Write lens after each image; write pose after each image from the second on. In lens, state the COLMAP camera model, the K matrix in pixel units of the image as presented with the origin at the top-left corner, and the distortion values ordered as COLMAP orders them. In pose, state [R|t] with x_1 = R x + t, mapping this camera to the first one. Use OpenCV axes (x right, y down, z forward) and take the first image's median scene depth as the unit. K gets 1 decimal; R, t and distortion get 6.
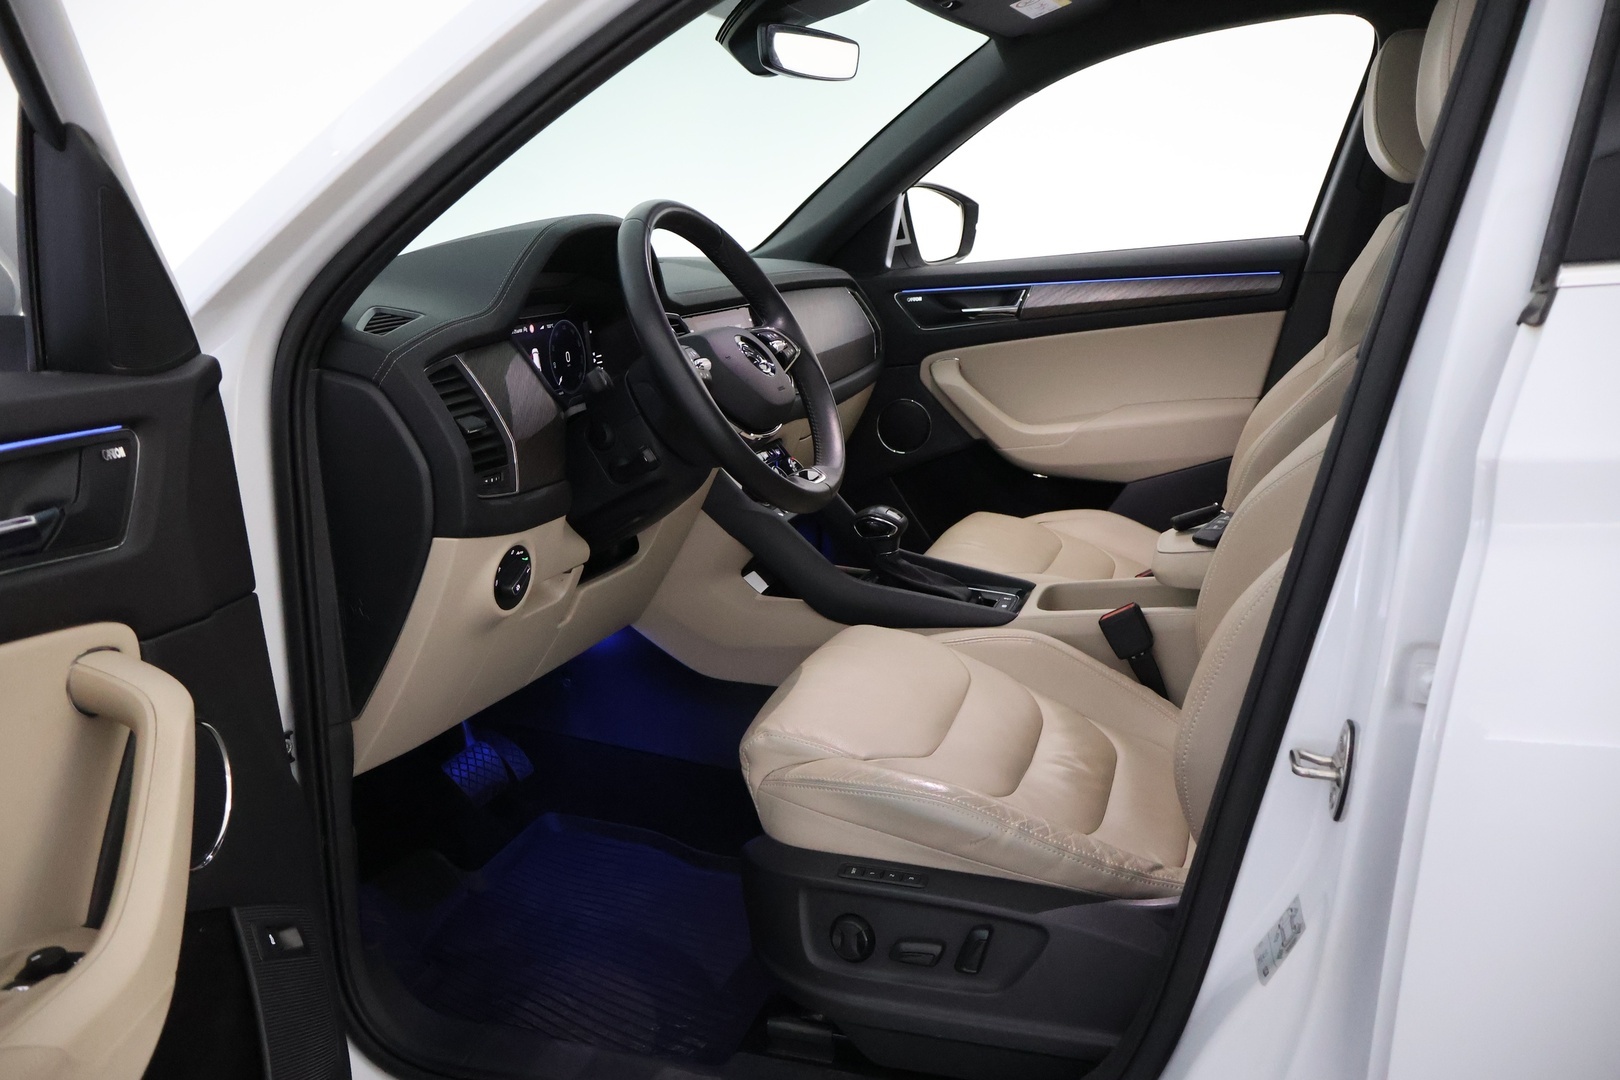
lens RADIAL K [[1361.6, 0, 817.2], [0, 1361.6, 548.8], [0, 0, 1]] dist [-0.004475, 0.036007]
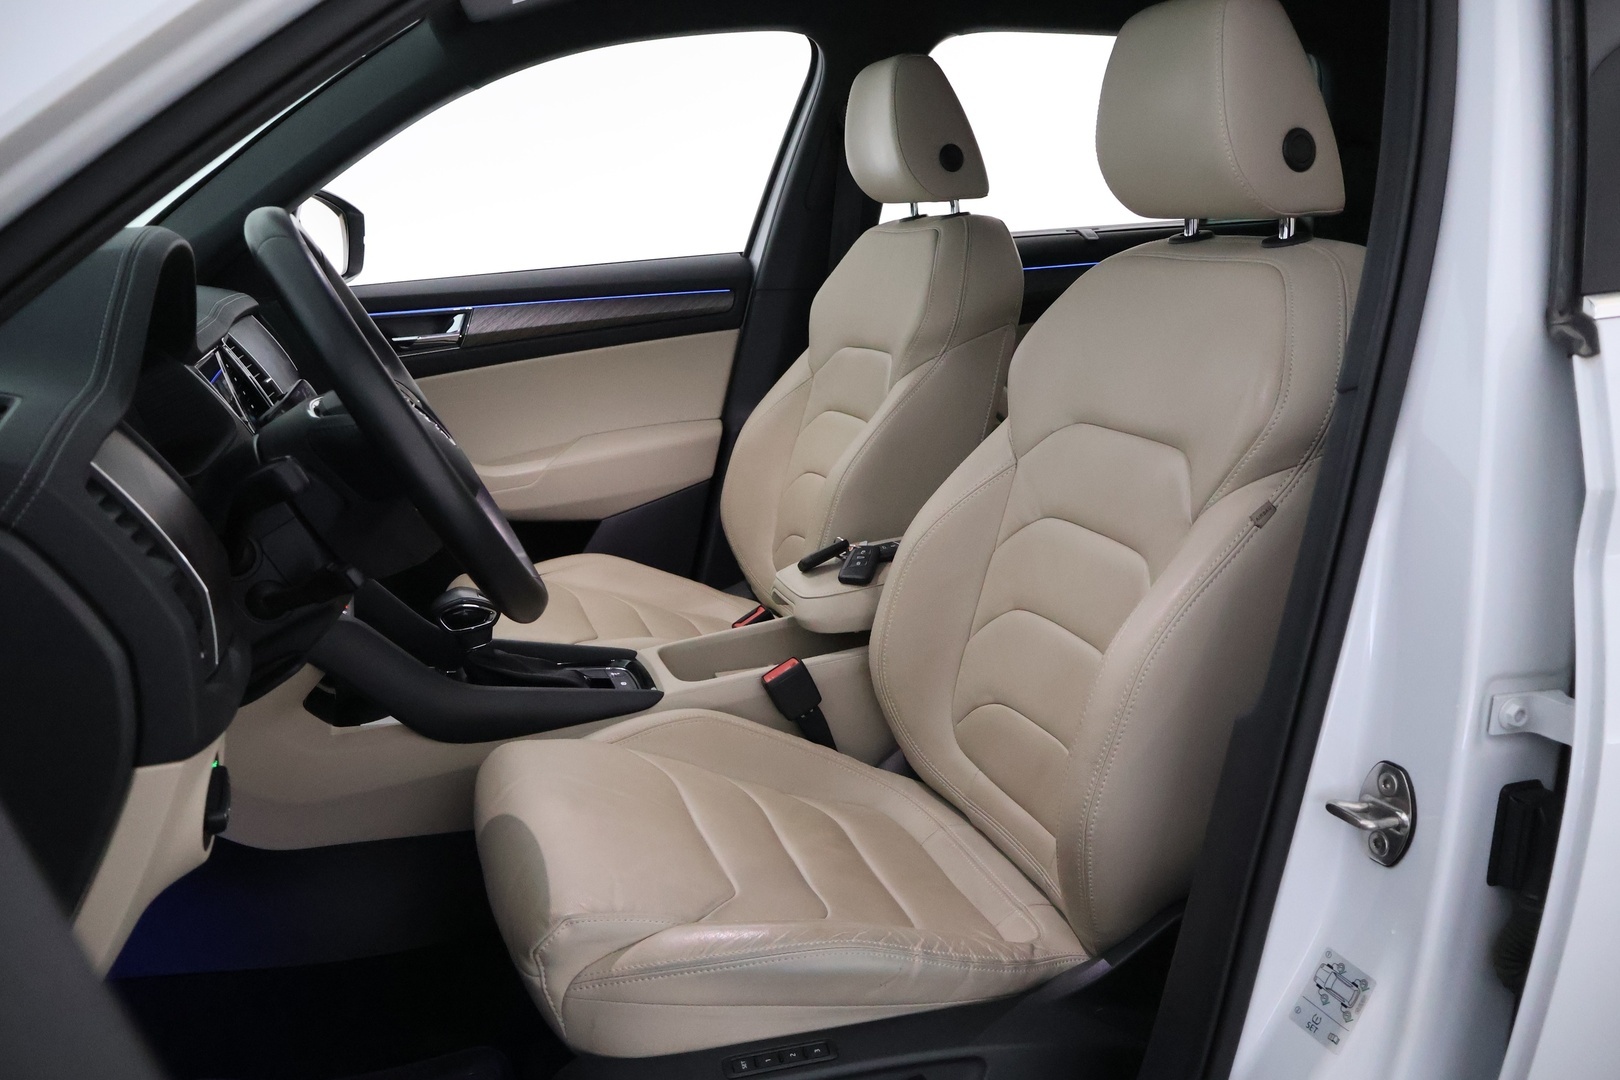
lens RADIAL K [[1361.6, 0, 811.9], [0, 1361.6, 525.9], [0, 0, 1]] dist [-0.004475, 0.036007]
pose [[0.807734, -0.118602, 0.577494, -0.197939], [0.131122, 0.991161, 0.020160, -0.046076], [-0.574781, 0.059438, 0.816146, 0.173969]]
